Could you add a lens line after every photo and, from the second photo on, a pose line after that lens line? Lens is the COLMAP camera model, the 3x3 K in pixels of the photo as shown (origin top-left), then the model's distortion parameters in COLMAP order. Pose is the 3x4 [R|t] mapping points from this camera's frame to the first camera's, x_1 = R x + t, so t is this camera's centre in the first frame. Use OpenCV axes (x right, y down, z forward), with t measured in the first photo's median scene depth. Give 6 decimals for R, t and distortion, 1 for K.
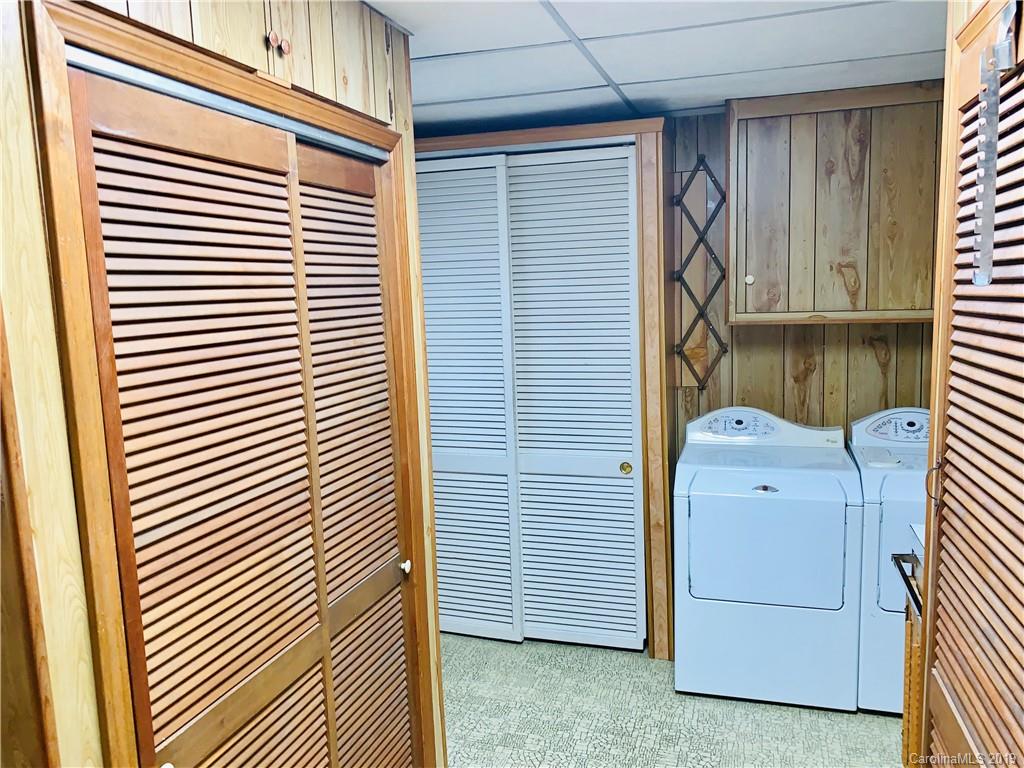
lens RADIAL K [[792.0, 0, 512.0], [0, 792.0, 384.0], [0, 0, 1]] dist [0.093897, -0.177510]
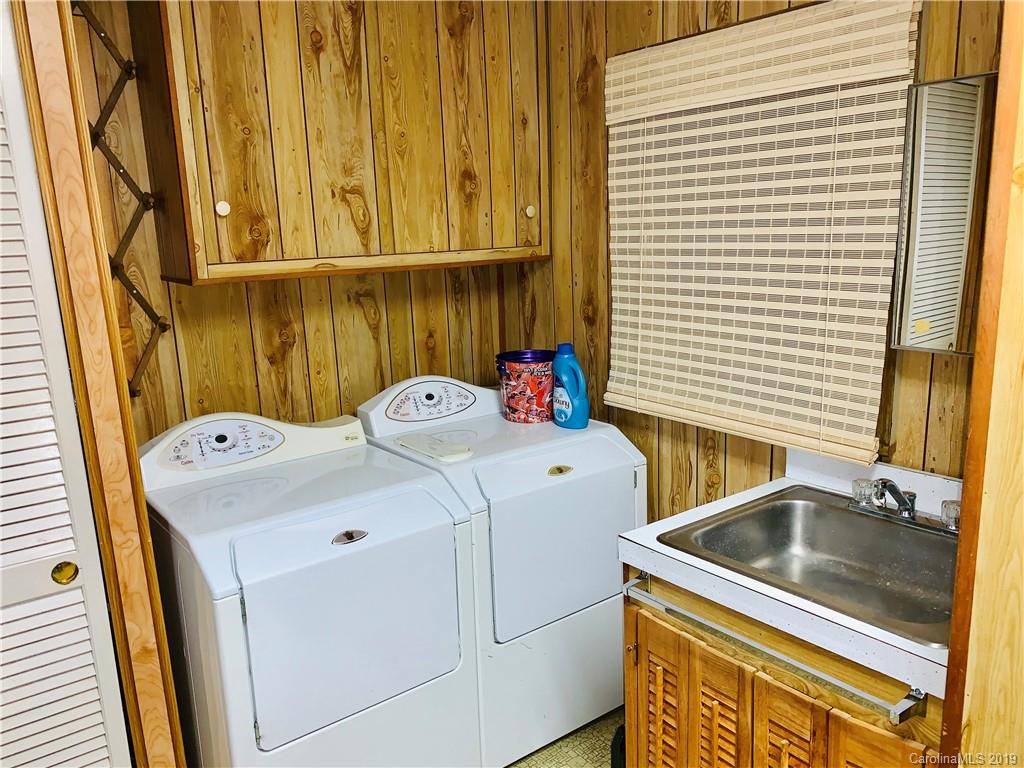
lens RADIAL K [[792.0, 0, 512.0], [0, 792.0, 384.0], [0, 0, 1]] dist [0.093897, -0.177510]
pose [[0.576640, -0.153749, 0.802401, -0.089771], [0.118901, 0.987469, 0.103763, -0.035236], [-0.808300, 0.035572, 0.587695, 0.466871]]
